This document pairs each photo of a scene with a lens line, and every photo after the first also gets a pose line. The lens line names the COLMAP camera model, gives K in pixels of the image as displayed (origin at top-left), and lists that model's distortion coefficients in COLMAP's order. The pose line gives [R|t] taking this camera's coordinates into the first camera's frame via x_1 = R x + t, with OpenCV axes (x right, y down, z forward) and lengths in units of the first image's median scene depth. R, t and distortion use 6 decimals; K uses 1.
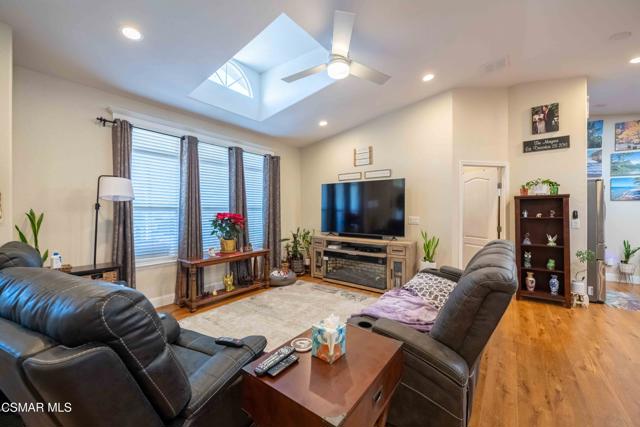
lens RADIAL K [[253.5, 0, 319.0], [0, 253.5, 210.9], [0, 0, 1]] dist [-0.000186, -0.003200]
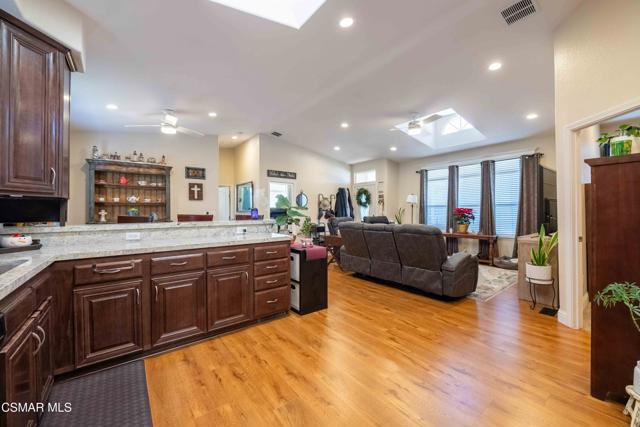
lens RADIAL K [[253.5, 0, 319.0], [0, 253.5, 210.9], [0, 0, 1]] dist [-0.000186, -0.003200]
pose [[-0.267684, -0.003649, -0.963500, 1.435550], [0.001806, 0.999989, -0.004289, 0.031036], [0.963505, -0.002889, -0.267674, 0.561646]]
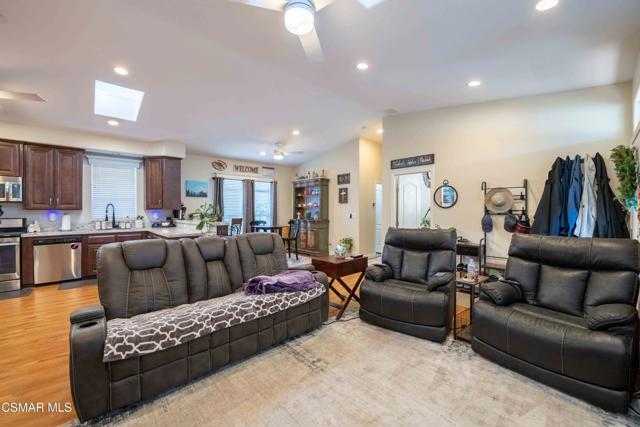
lens RADIAL K [[253.5, 0, 319.0], [0, 253.5, 210.9], [0, 0, 1]] dist [-0.000186, -0.003200]
pose [[-0.981860, -0.000109, 0.189606, -0.080849], [0.000853, 0.999987, 0.004988, 0.000374], [-0.189605, 0.005059, -0.981848, 1.183734]]
